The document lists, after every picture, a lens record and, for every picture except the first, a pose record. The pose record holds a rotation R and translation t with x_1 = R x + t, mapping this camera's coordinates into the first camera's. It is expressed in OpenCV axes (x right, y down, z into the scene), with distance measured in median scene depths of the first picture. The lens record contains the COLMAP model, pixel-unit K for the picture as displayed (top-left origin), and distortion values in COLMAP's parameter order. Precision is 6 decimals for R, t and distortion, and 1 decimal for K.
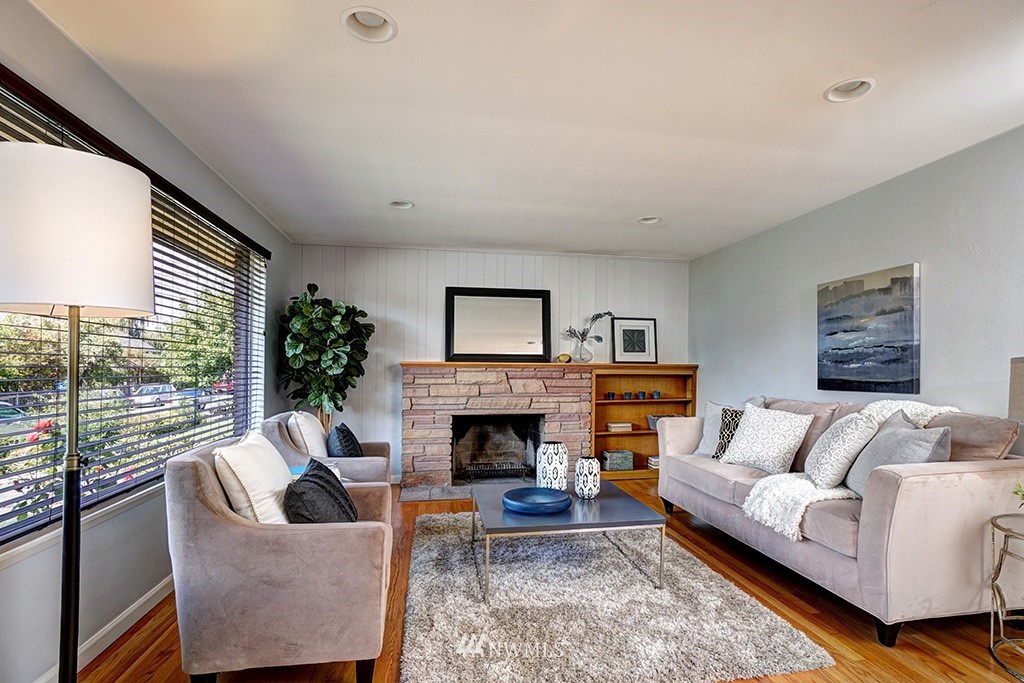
lens RADIAL K [[489.2, 0, 507.4], [0, 489.2, 369.0], [0, 0, 1]] dist [0.001686, 0.000052]
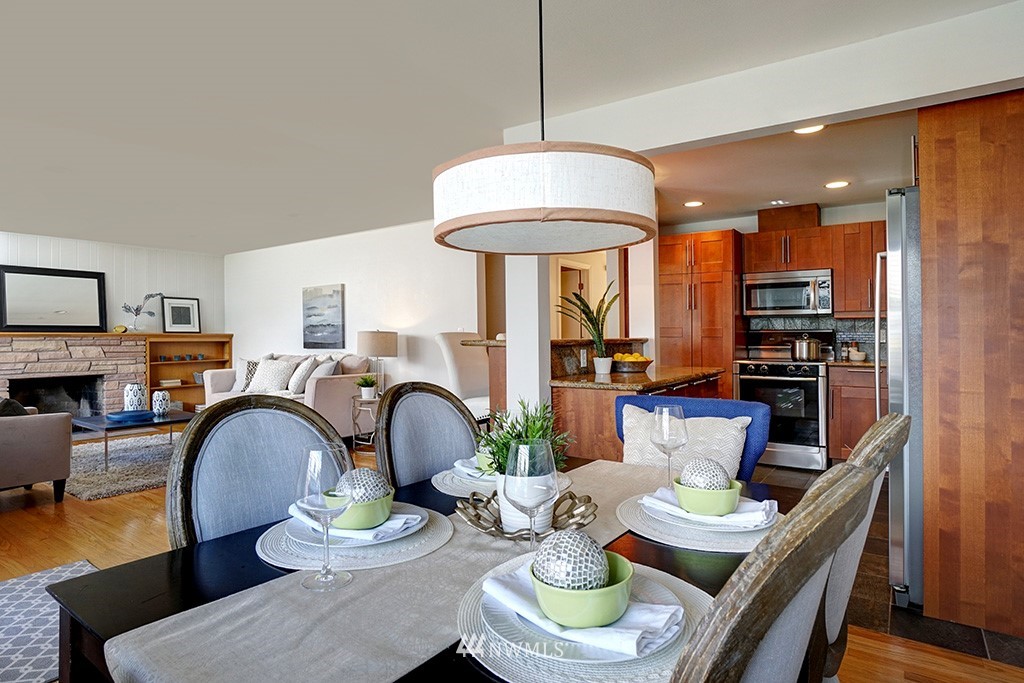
lens RADIAL K [[580.8, 0, 511.0], [0, 580.8, 343.9], [0, 0, 1]] dist [-0.002981, -0.000893]
pose [[0.689778, -0.014859, 0.723869, -0.263127], [0.008253, 0.999886, 0.012660, 0.005172], [-0.723974, -0.002759, 0.689821, -0.720672]]
